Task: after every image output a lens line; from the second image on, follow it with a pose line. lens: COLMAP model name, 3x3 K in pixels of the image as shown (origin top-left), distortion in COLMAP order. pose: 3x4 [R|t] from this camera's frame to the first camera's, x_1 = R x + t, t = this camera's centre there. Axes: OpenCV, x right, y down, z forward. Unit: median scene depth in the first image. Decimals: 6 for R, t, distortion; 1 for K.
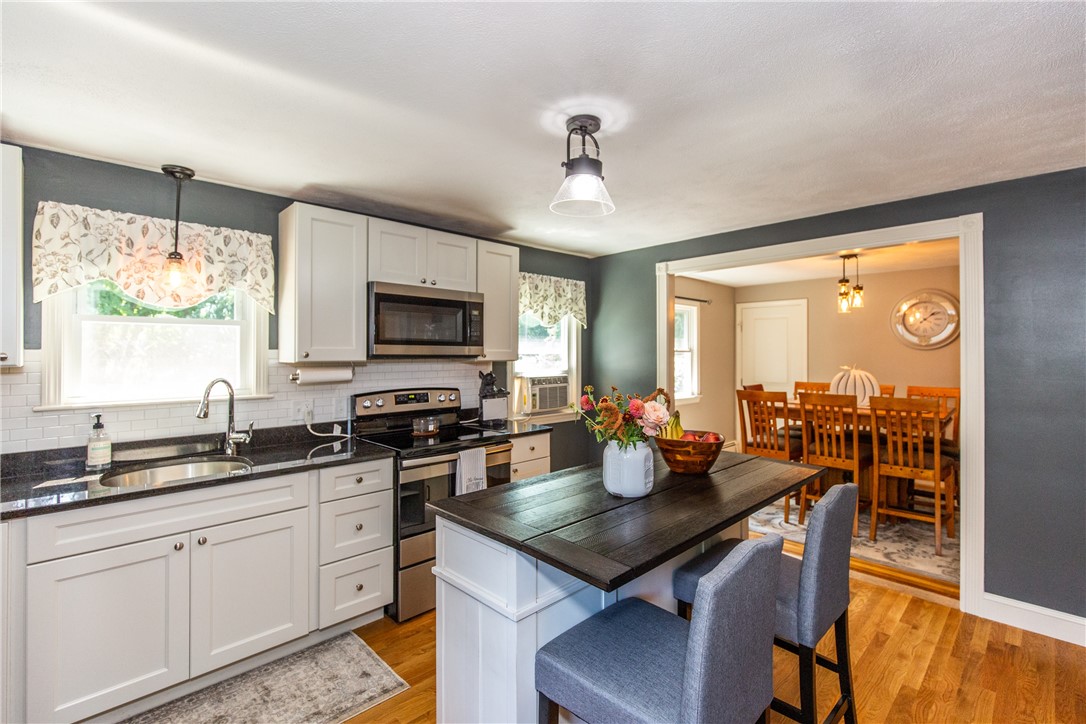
lens RADIAL K [[483.4, 0, 538.8], [0, 483.4, 352.2], [0, 0, 1]] dist [-0.001946, -0.000146]
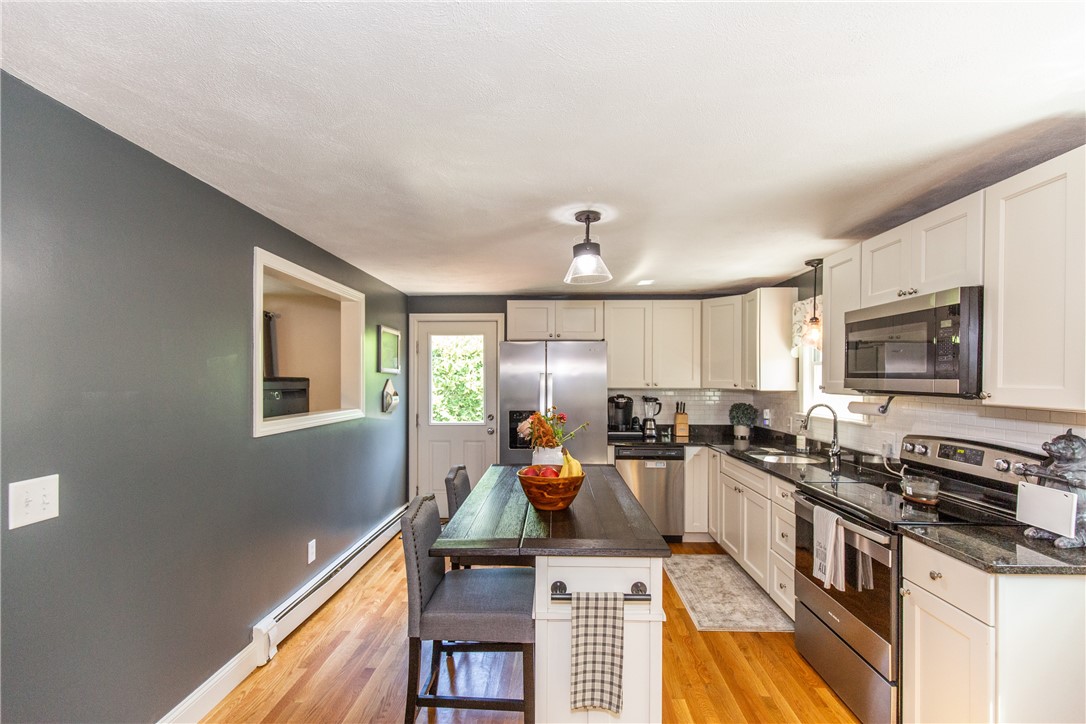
lens RADIAL K [[483.4, 0, 547.8], [0, 483.4, 378.0], [0, 0, 1]] dist [-0.001946, -0.000146]
pose [[-0.702229, -0.000748, -0.711951, 0.727355], [0.000385, 0.999999, -0.001431, -0.014029], [0.711951, -0.001279, -0.702228, 1.196588]]
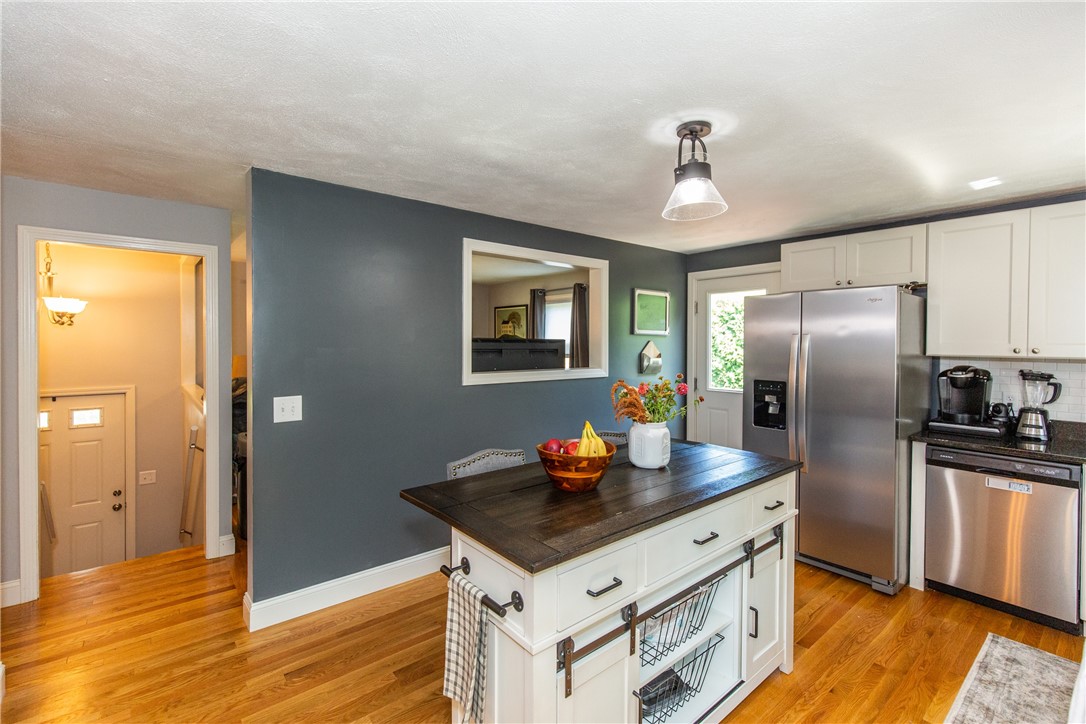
lens RADIAL K [[483.4, 0, 544.4], [0, 483.4, 342.1], [0, 0, 1]] dist [-0.001946, -0.000146]
pose [[-0.998345, -0.002050, 0.057470, 0.231745], [-0.001898, 0.999995, 0.002701, -0.013002], [-0.057475, 0.002587, -0.998344, 1.319699]]
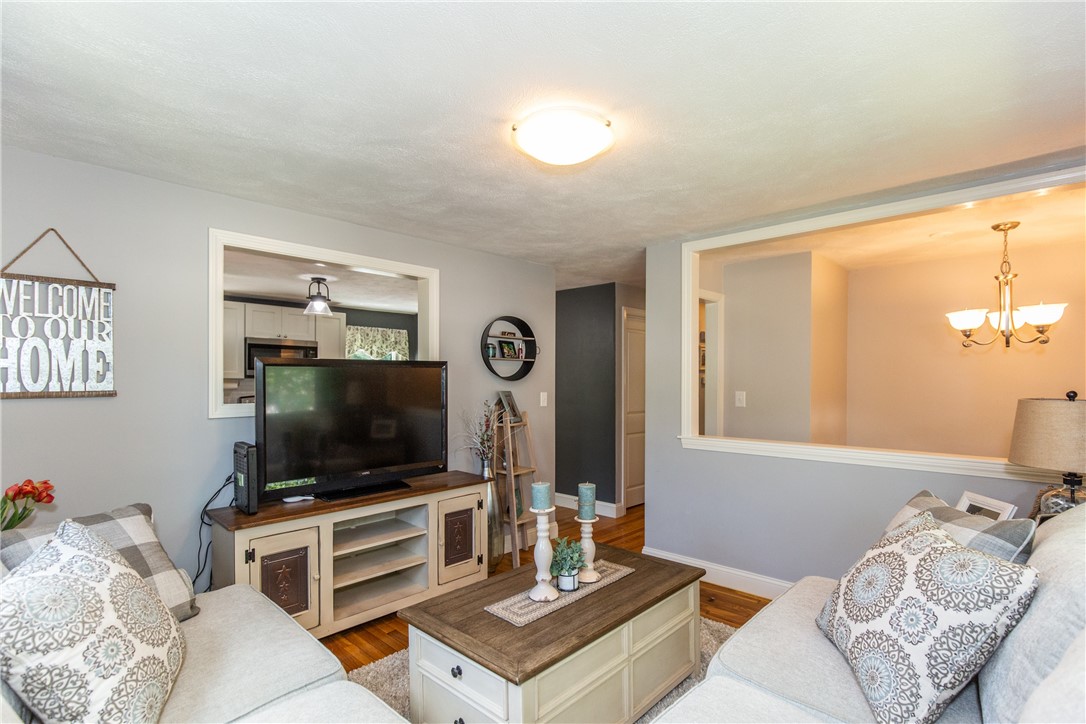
lens RADIAL K [[521.7, 0, 541.6], [0, 521.7, 383.5], [0, 0, 1]] dist [-0.013764, 0.000044]
pose [[0.998901, -0.001335, 0.046859, 0.684580], [0.001174, 0.999993, 0.003447, 0.030336], [-0.046864, -0.003388, 0.998896, -1.051927]]
